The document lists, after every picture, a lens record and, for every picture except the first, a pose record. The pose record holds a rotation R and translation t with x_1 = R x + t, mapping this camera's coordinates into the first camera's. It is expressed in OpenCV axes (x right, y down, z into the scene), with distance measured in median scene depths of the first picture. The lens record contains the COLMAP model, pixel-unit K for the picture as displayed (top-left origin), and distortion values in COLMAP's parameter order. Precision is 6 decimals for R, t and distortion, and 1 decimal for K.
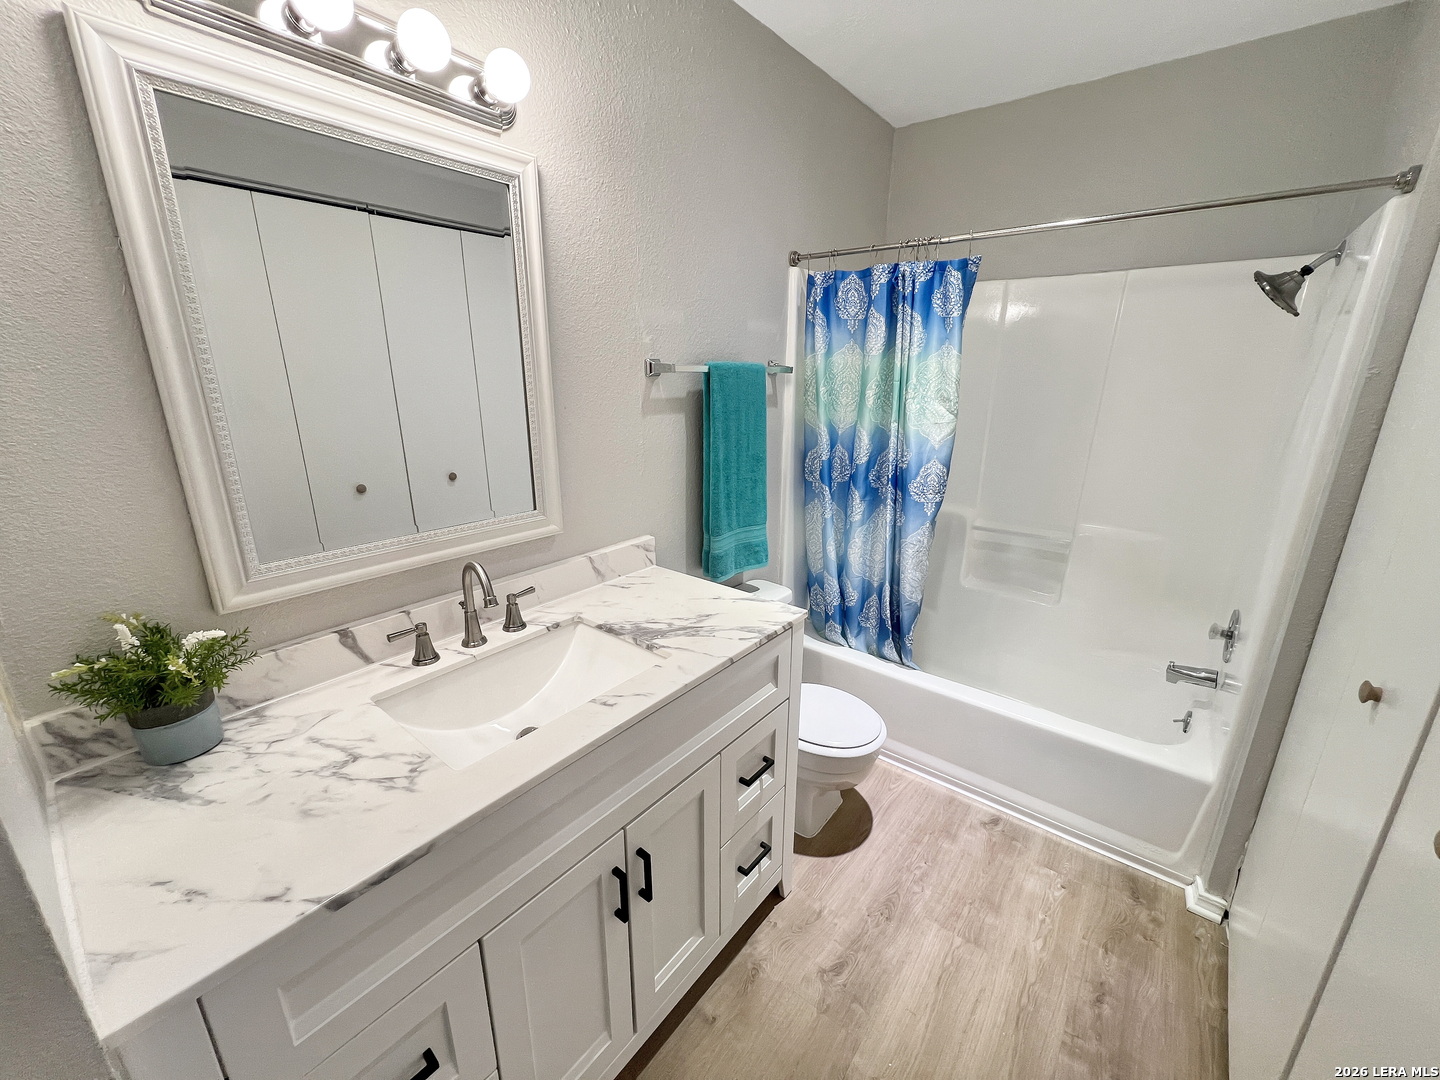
lens RADIAL K [[573.0, 0, 721.3], [0, 573.0, 540.1], [0, 0, 1]] dist [-0.001738, -0.000131]
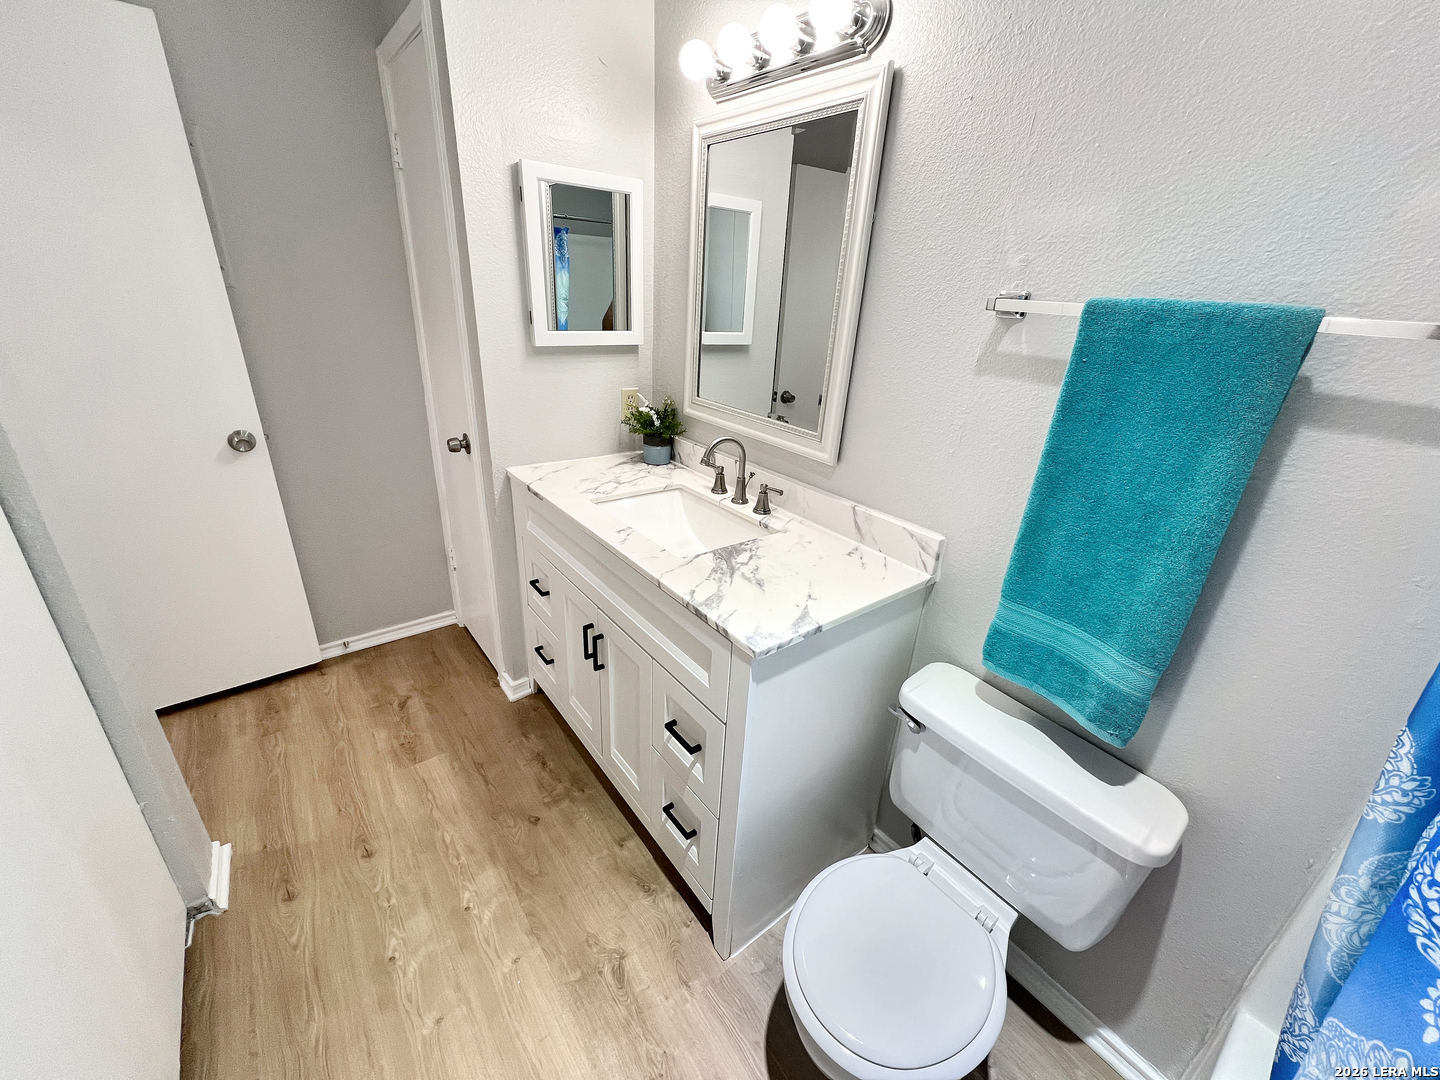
lens RADIAL K [[573.0, 0, 714.7], [0, 573.0, 536.4], [0, 0, 1]] dist [-0.001738, -0.000131]
pose [[-0.228073, 0.370835, -0.900258, 0.772375], [-0.329570, 0.840642, 0.429772, -0.291399], [0.916169, 0.394718, -0.069512, 0.984705]]
